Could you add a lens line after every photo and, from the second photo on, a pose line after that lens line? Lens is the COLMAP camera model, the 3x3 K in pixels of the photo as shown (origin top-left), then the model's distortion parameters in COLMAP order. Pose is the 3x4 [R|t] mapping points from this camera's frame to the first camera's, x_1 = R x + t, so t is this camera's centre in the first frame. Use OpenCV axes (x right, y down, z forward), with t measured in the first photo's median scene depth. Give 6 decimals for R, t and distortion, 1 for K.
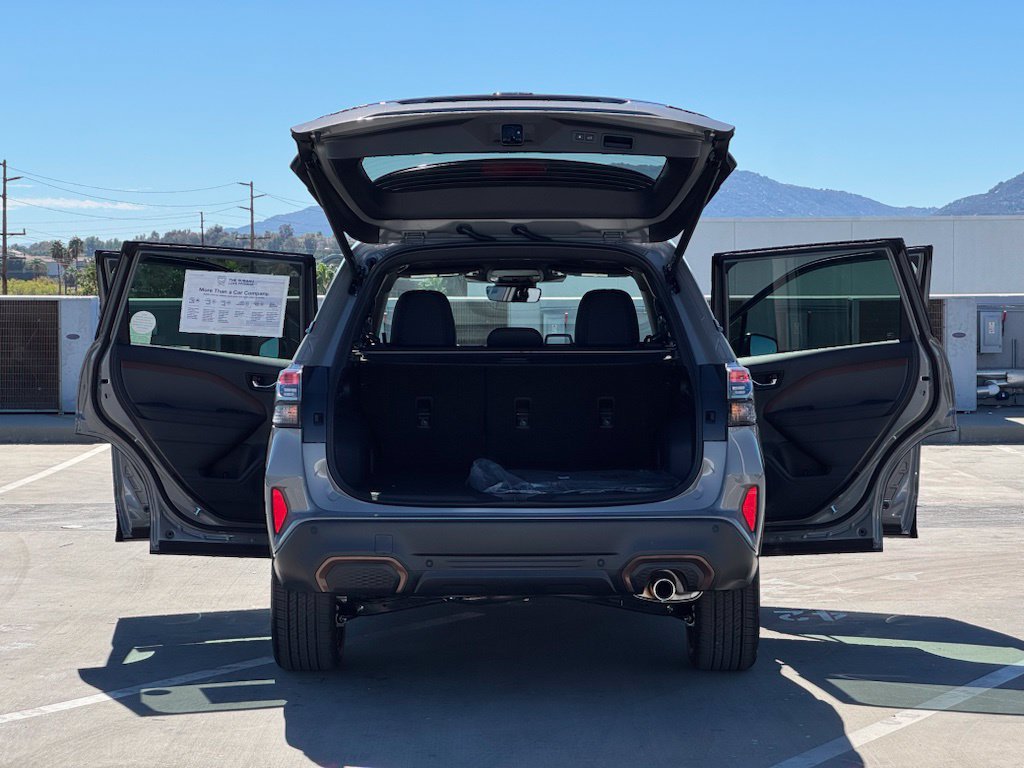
lens RADIAL K [[2367.2, 0, 512.0], [0, 2367.2, 384.0], [0, 0, 1]] dist [0.056062, 0.477127]
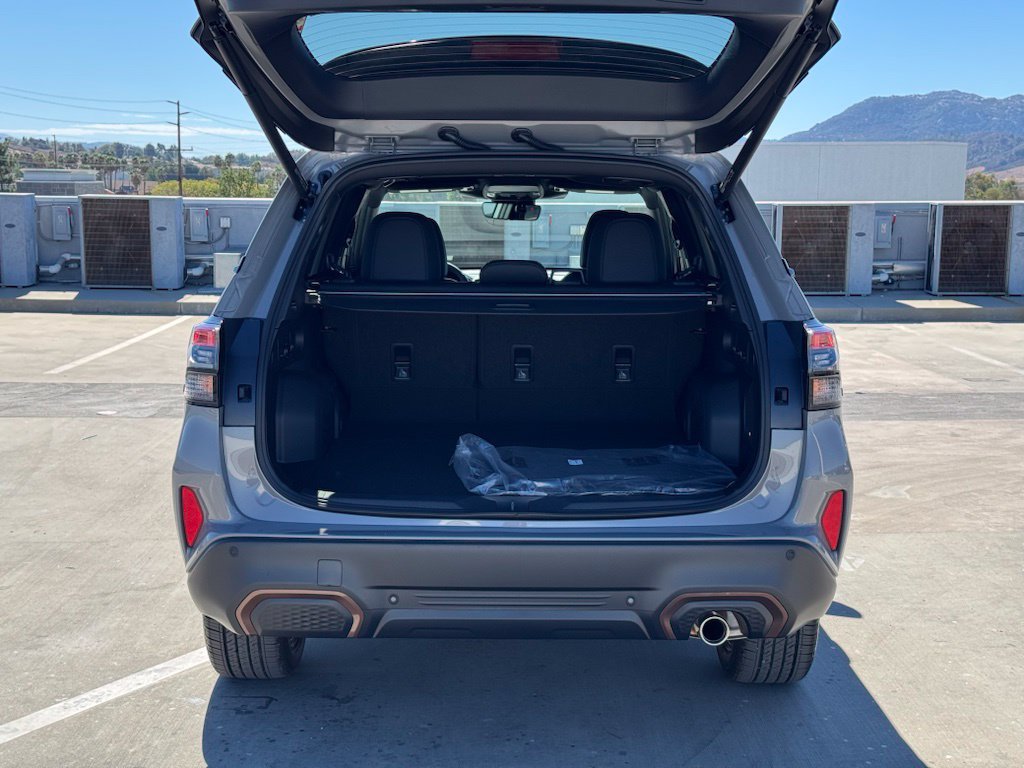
lens RADIAL K [[1395.3, 0, 512.0], [0, 1395.3, 384.0], [0, 0, 1]] dist [0.128029, 0.001302]
pose [[0.999949, 0.008886, 0.004744, -0.001275], [-0.009310, 0.995089, 0.098545, -0.030193], [-0.003845, -0.098584, 0.995121, 0.546277]]
